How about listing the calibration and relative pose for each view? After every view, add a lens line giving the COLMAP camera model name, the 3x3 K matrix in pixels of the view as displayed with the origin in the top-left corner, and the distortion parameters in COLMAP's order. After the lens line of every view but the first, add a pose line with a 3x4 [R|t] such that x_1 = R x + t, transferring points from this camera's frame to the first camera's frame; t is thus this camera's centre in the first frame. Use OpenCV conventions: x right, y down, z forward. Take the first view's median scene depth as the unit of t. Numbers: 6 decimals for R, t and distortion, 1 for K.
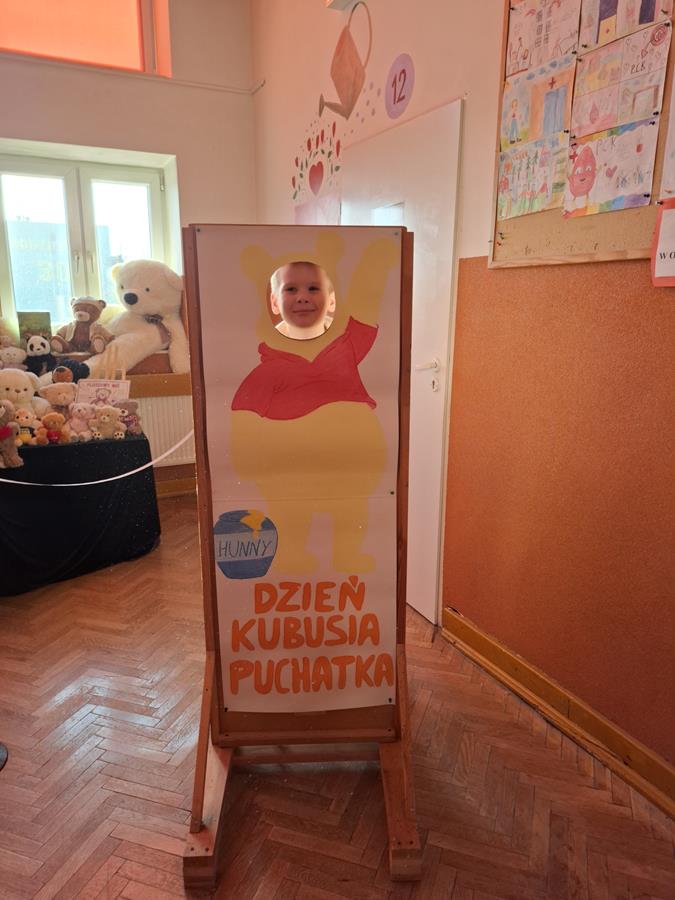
lens RADIAL K [[609.1, 0, 341.5], [0, 609.1, 450.7], [0, 0, 1]] dist [0.024220, -0.020448]
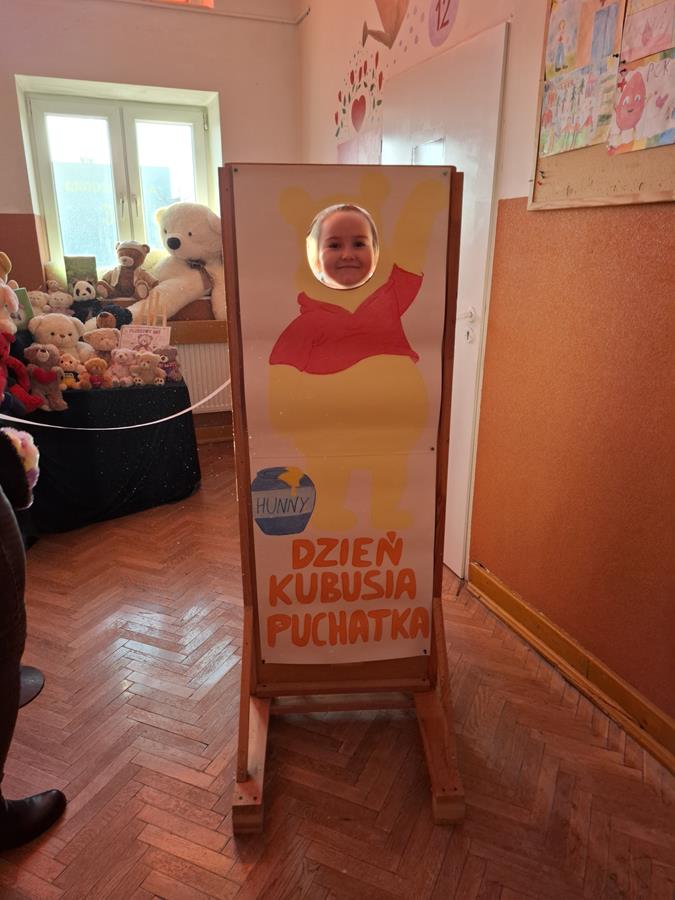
lens RADIAL K [[609.1, 0, 345.5], [0, 609.1, 447.5], [0, 0, 1]] dist [0.024220, -0.020448]
pose [[0.996190, 0.027271, -0.082837, 0.045624], [-0.020549, 0.996508, 0.080933, -0.005822], [0.084755, -0.078922, 0.993271, 0.013079]]
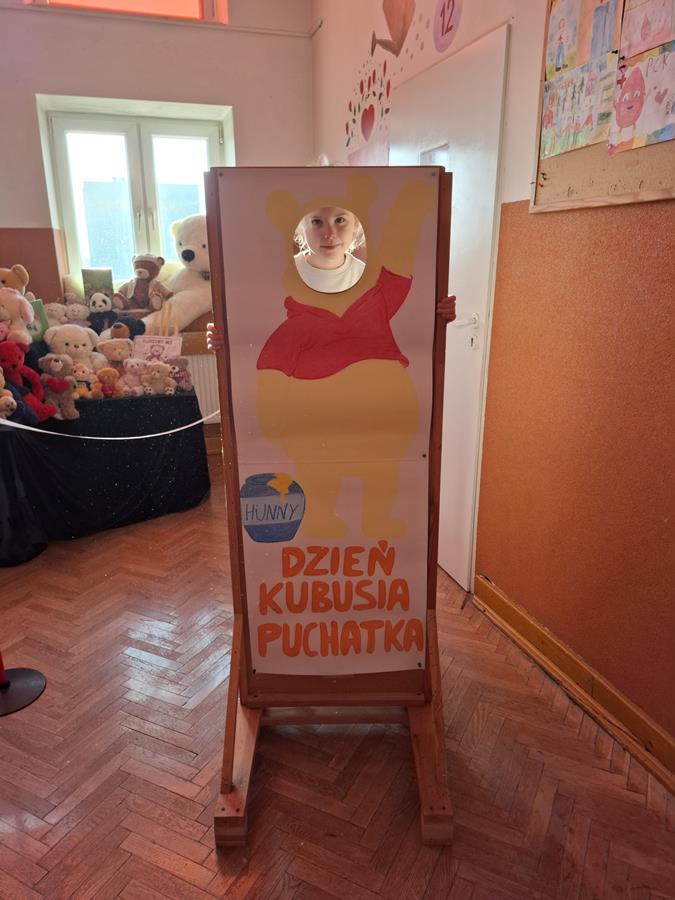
lens RADIAL K [[609.1, 0, 338.8], [0, 609.1, 450.2], [0, 0, 1]] dist [0.024220, -0.020448]
pose [[0.990345, 0.030384, -0.135251, 0.084684], [-0.021627, 0.997602, 0.065752, 0.001389], [0.136924, -0.062193, 0.988627, 0.028016]]
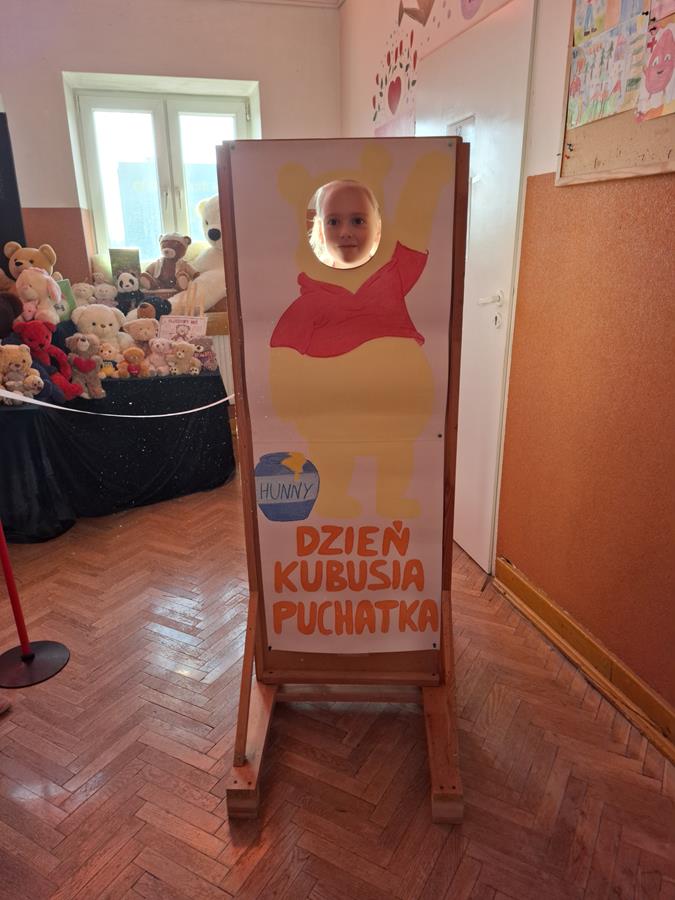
lens RADIAL K [[609.1, 0, 346.5], [0, 609.1, 450.2], [0, 0, 1]] dist [0.024220, -0.020448]
pose [[0.983845, 0.042164, -0.173984, 0.103885], [-0.025689, 0.995061, 0.095880, 0.004661], [0.177168, -0.089861, 0.980070, 0.036526]]
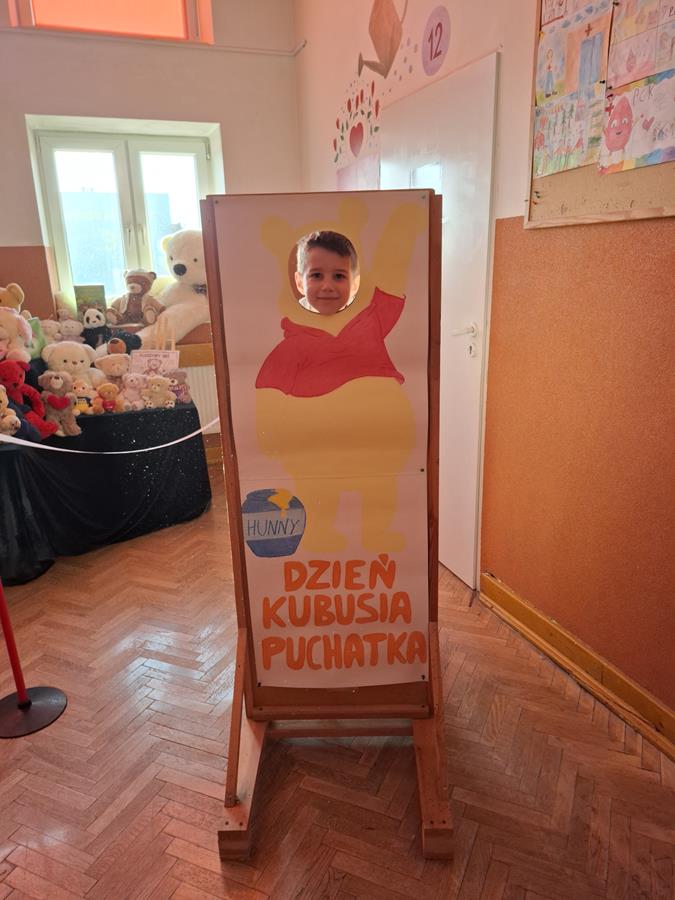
lens RADIAL K [[609.1, 0, 344.7], [0, 609.1, 444.2], [0, 0, 1]] dist [0.024220, -0.020448]
pose [[0.995703, -0.005842, -0.092415, 0.040264], [0.010405, 0.998746, 0.048968, -0.006461], [0.092013, -0.049719, 0.994516, -0.011300]]
